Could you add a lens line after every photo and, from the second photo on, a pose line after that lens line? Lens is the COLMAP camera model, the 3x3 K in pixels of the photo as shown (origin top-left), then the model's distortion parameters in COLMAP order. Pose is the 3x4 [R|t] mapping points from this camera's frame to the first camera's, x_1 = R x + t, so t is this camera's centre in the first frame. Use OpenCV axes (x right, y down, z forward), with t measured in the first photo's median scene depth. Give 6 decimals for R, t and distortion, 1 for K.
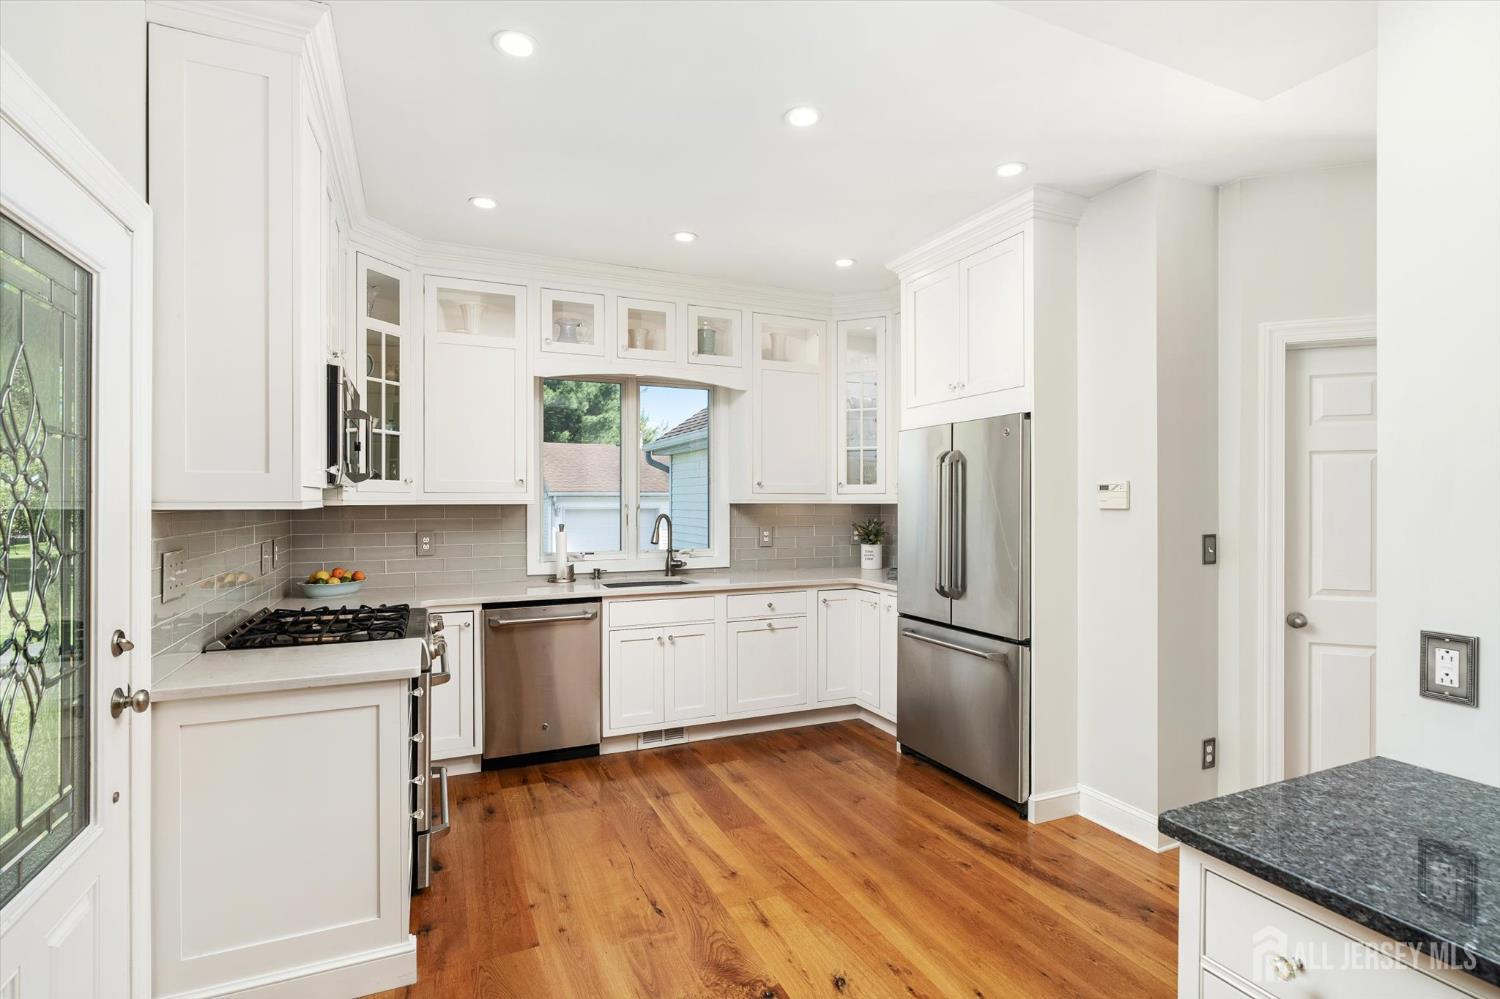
lens RADIAL K [[712.7, 0, 762.5], [0, 712.7, 480.0], [0, 0, 1]] dist [-0.001093, 0.000131]
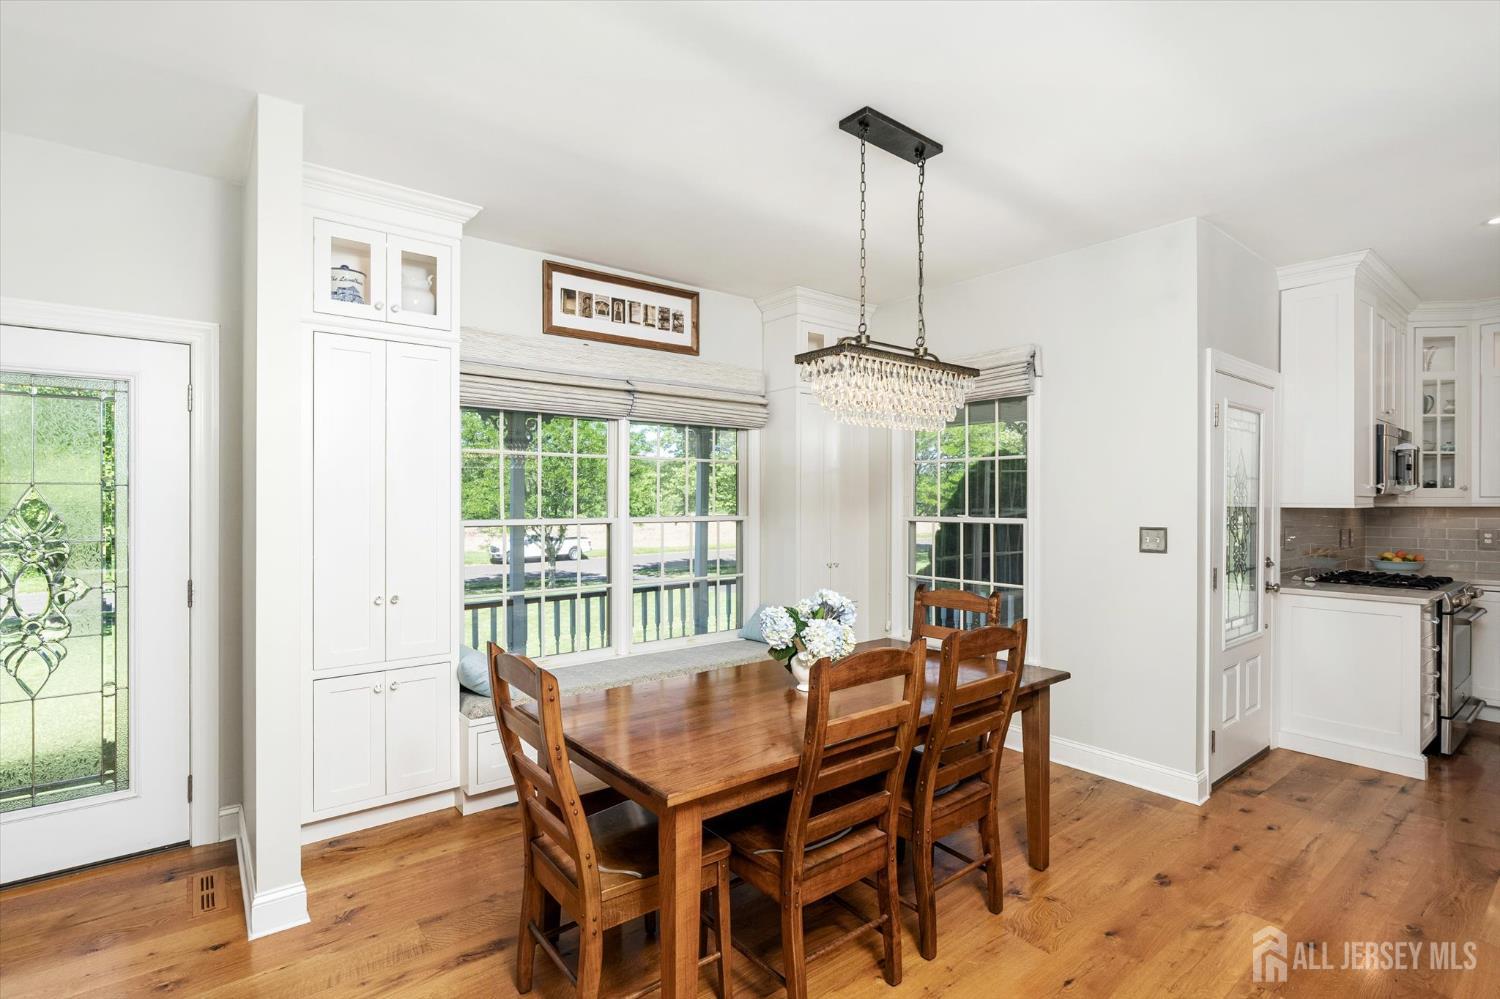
lens RADIAL K [[712.7, 0, 762.5], [0, 712.7, 480.0], [0, 0, 1]] dist [-0.001093, 0.000131]
pose [[0.247943, 0.000197, -0.968774, 0.663593], [0.010352, 0.999942, 0.002853, -0.047588], [0.968719, -0.010736, 0.247927, -0.827142]]
